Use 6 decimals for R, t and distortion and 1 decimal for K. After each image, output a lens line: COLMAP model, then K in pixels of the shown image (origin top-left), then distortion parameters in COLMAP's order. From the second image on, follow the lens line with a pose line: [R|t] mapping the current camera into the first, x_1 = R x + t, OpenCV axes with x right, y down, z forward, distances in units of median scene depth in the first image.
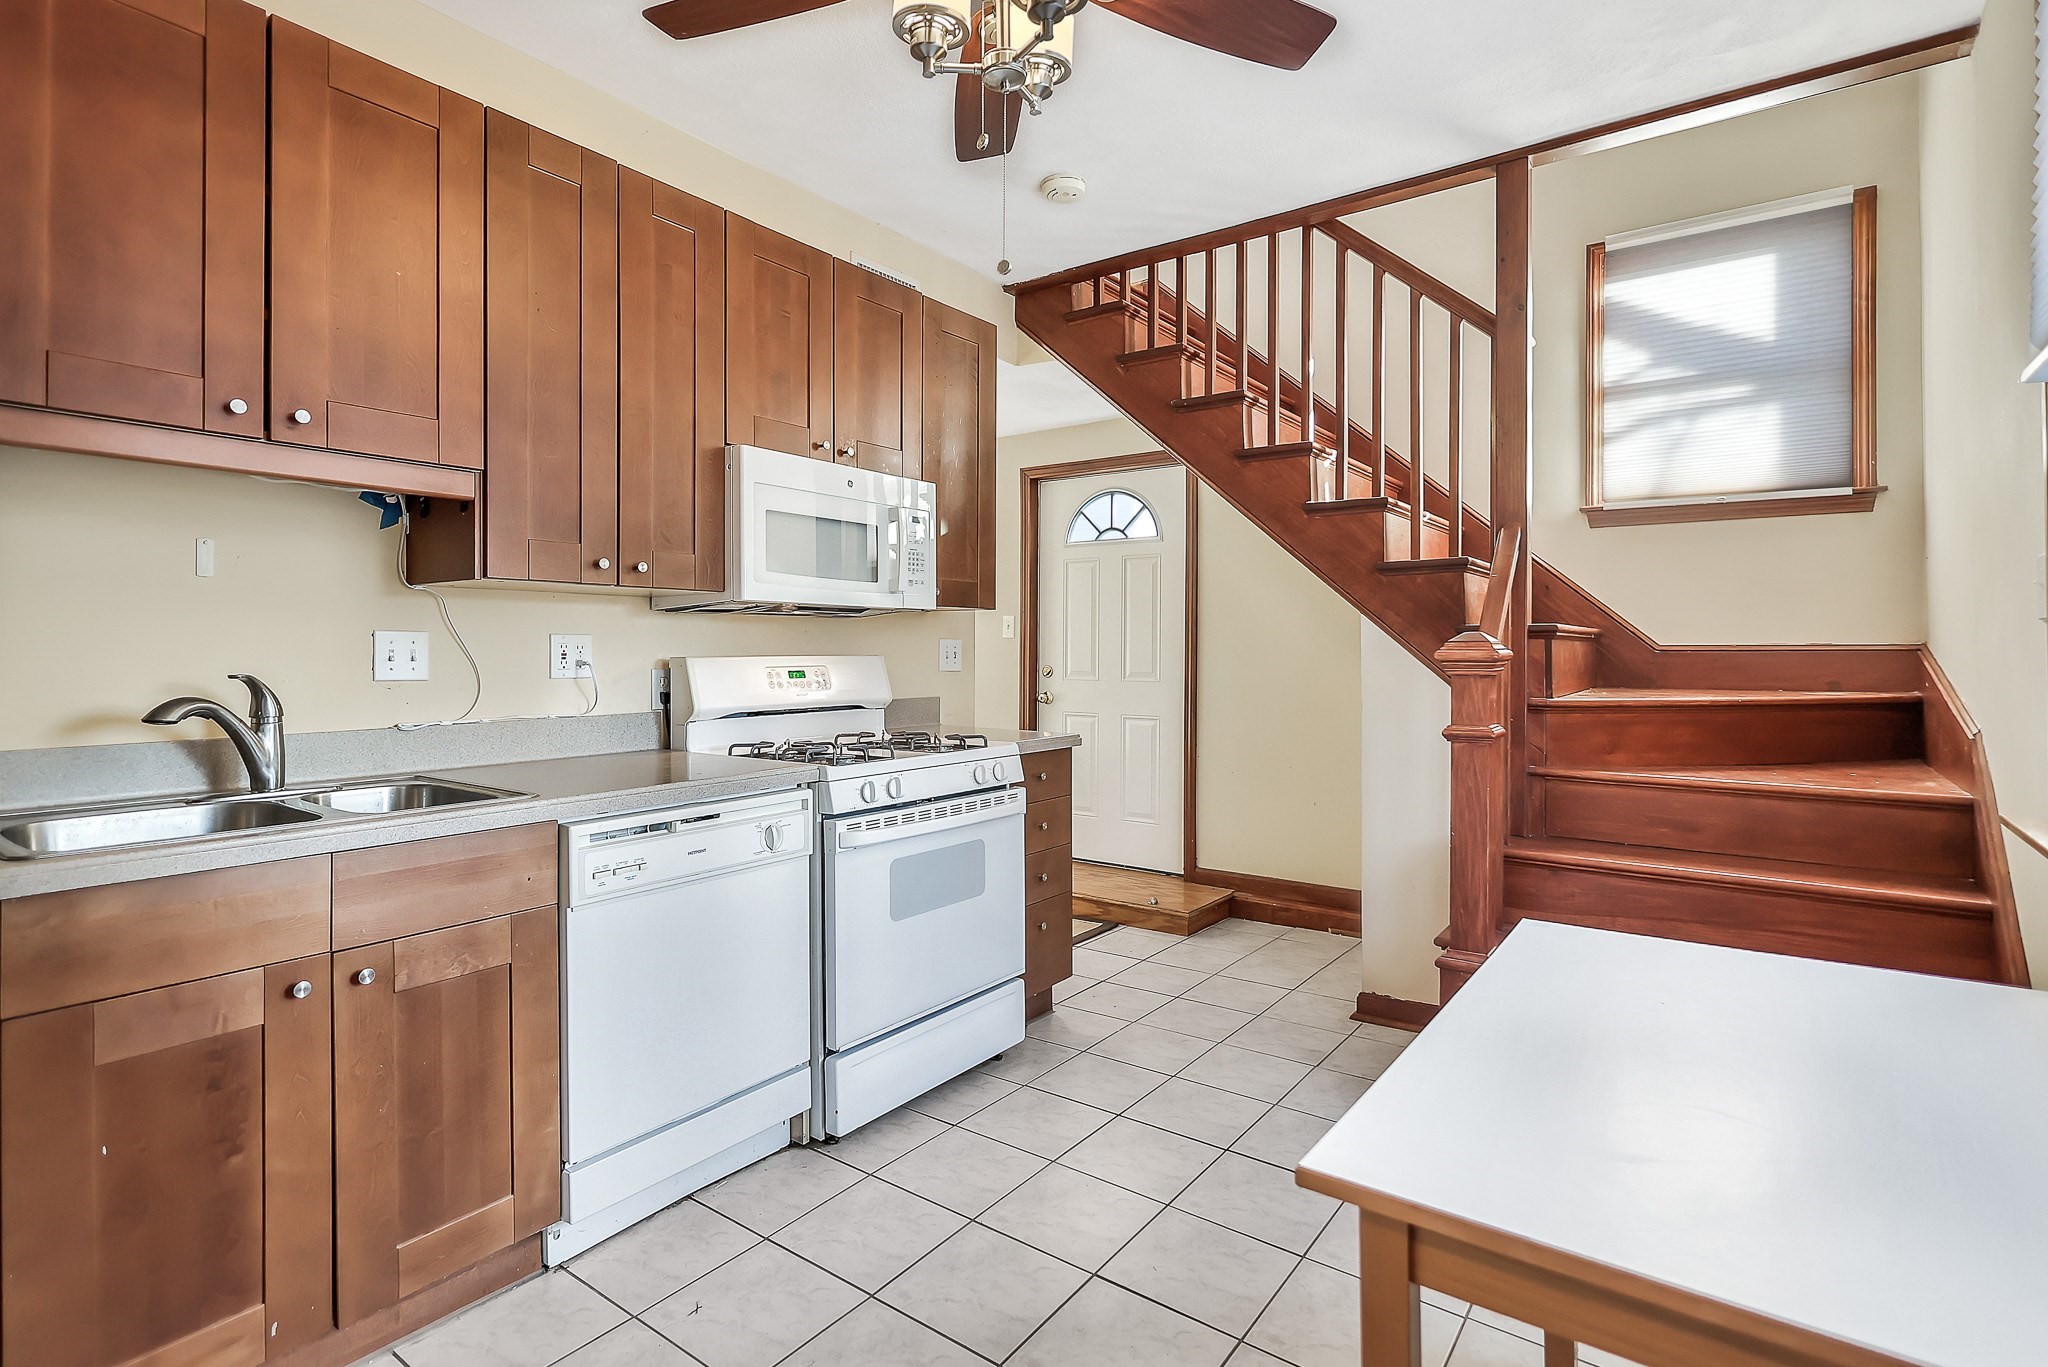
lens RADIAL K [[1011.7, 0, 1023.6], [0, 1011.7, 654.1], [0, 0, 1]] dist [-0.002877, -0.000117]
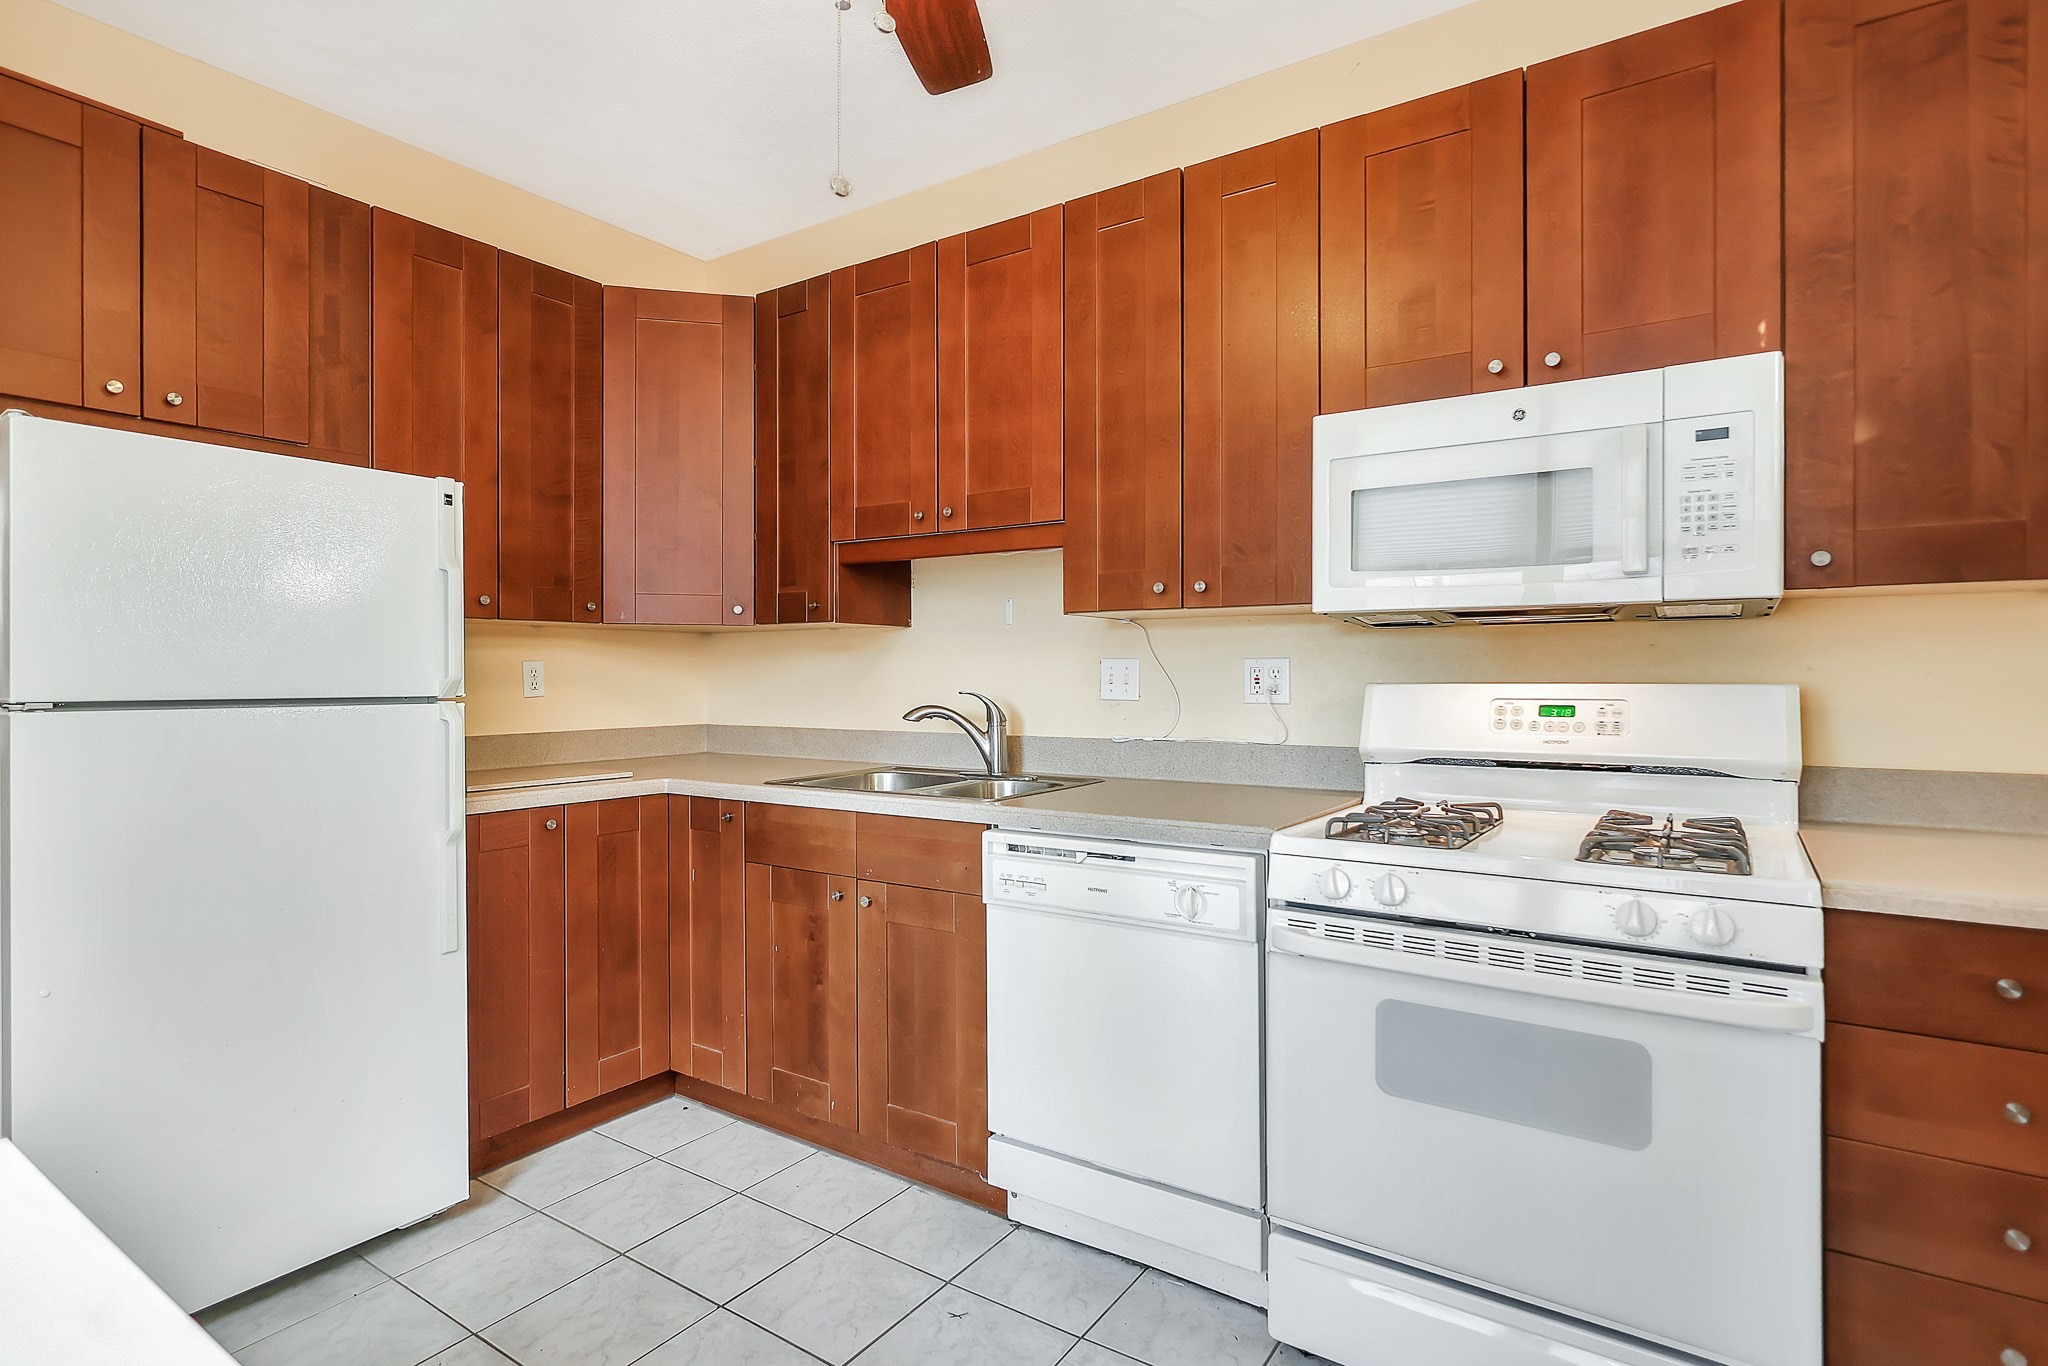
lens RADIAL K [[1060.9, 0, 1019.2], [0, 1060.9, 672.7], [0, 0, 1]] dist [-0.000125, 0.000032]
pose [[0.019243, 0.003840, -0.999807, 0.548664], [0.001082, 0.999992, 0.003862, -0.009650], [0.999814, -0.001156, 0.019239, 0.748111]]
